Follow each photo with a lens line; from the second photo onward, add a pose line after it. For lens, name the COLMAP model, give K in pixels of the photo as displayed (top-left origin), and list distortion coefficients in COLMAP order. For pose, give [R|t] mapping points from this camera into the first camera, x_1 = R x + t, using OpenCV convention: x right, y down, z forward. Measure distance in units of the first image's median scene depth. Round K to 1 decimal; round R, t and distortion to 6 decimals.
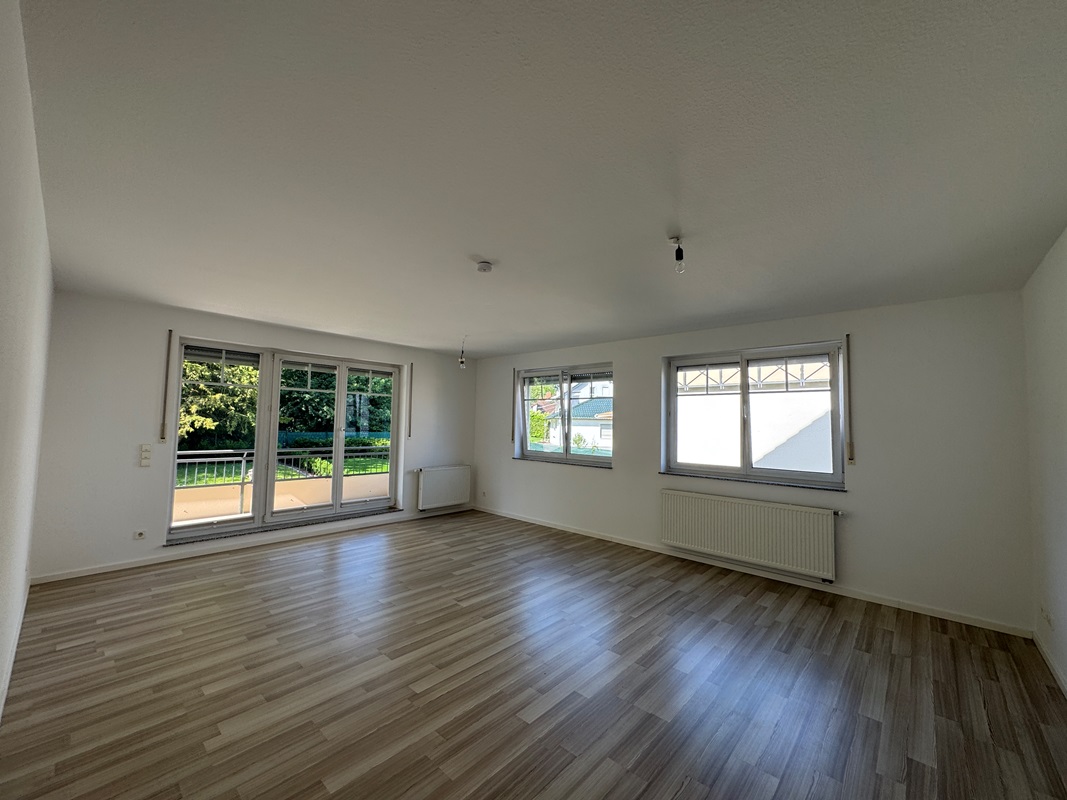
lens RADIAL K [[425.0, 0, 535.7], [0, 425.0, 400.6], [0, 0, 1]] dist [-0.004195, 0.000423]
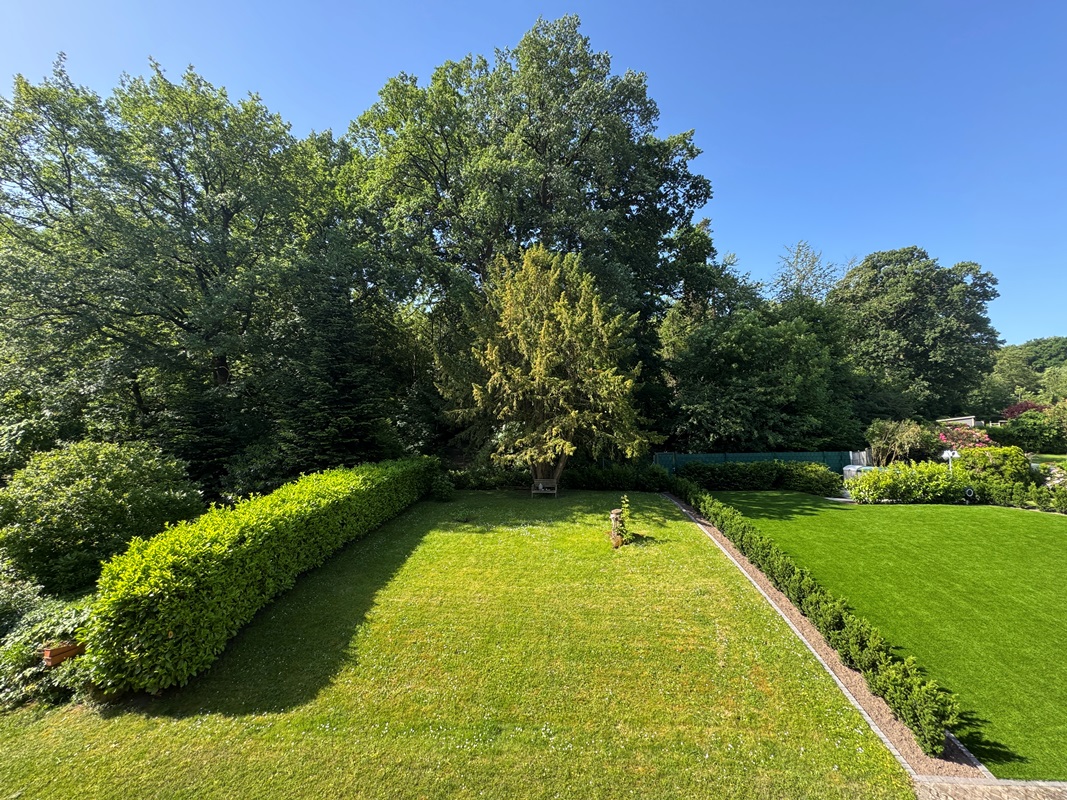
lens RADIAL K [[425.0, 0, 533.1], [0, 425.0, 397.4], [0, 0, 1]] dist [-0.004195, 0.000423]
pose [[0.611511, -0.105987, -0.784105, -2.236641], [0.071299, 0.994338, -0.078799, 0.233282], [0.788017, -0.007720, 0.615605, 5.968499]]
